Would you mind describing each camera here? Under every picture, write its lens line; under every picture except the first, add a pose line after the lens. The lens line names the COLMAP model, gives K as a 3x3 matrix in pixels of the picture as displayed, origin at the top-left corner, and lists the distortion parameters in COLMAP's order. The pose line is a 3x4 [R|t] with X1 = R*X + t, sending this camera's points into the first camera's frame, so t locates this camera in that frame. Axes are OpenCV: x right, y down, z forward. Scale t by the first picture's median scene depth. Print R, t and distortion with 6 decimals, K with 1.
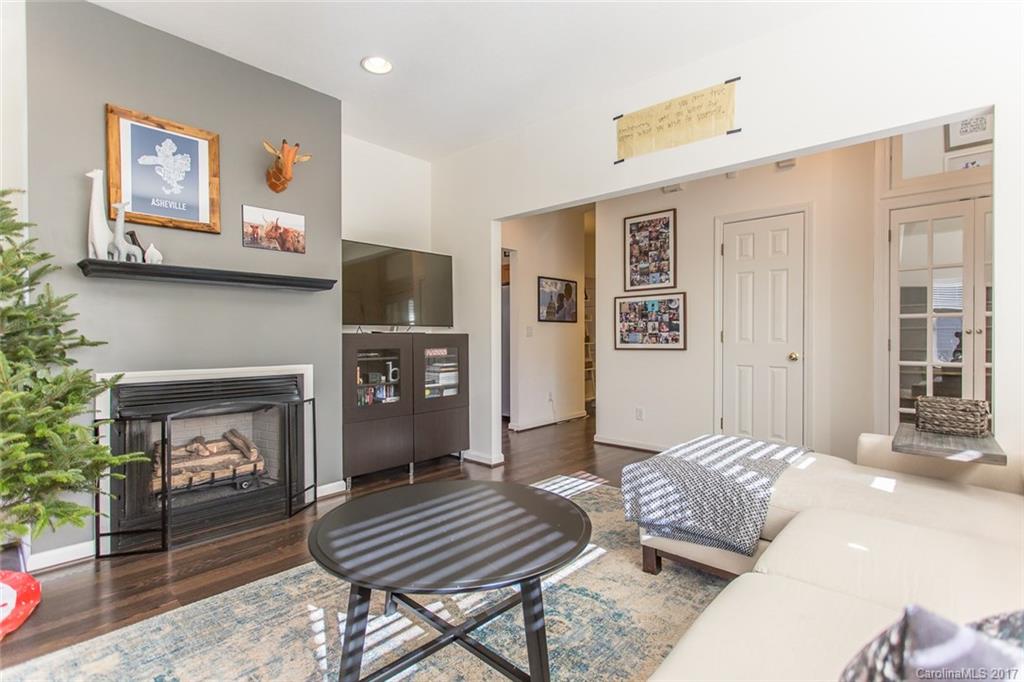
lens RADIAL K [[484.4, 0, 516.0], [0, 484.4, 341.2], [0, 0, 1]] dist [0.004297, 0.000039]
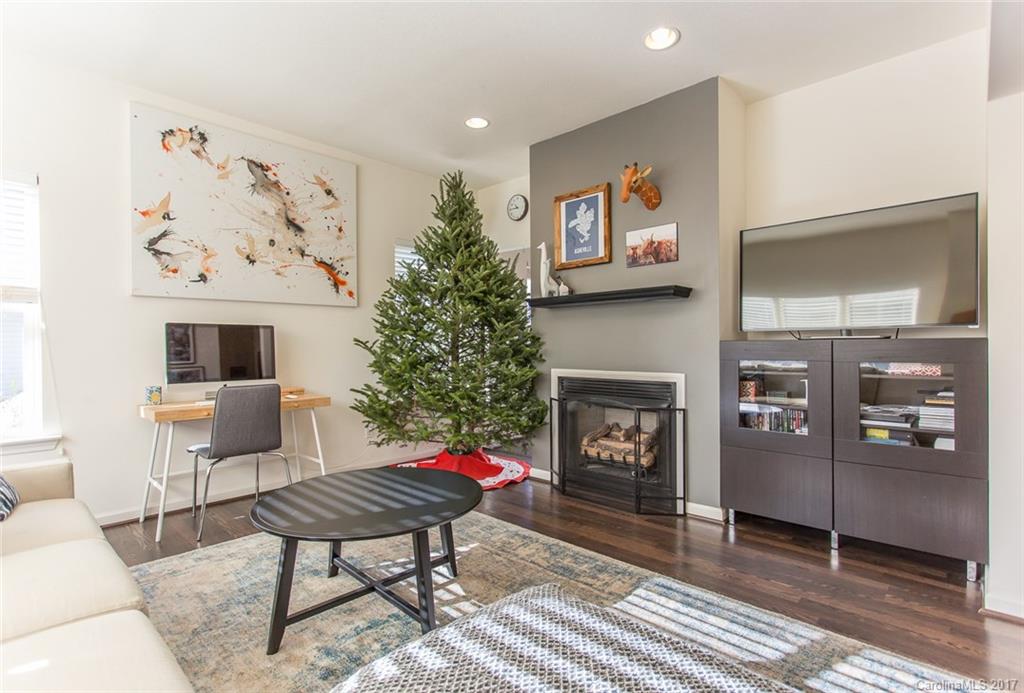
lens RADIAL K [[484.4, 0, 516.7], [0, 484.4, 347.1], [0, 0, 1]] dist [0.004297, 0.000039]
pose [[-0.003248, 0.003374, -0.999989, 0.579990], [-0.003550, 0.999988, 0.003386, -0.007177], [0.999988, 0.003561, -0.003236, 0.707506]]
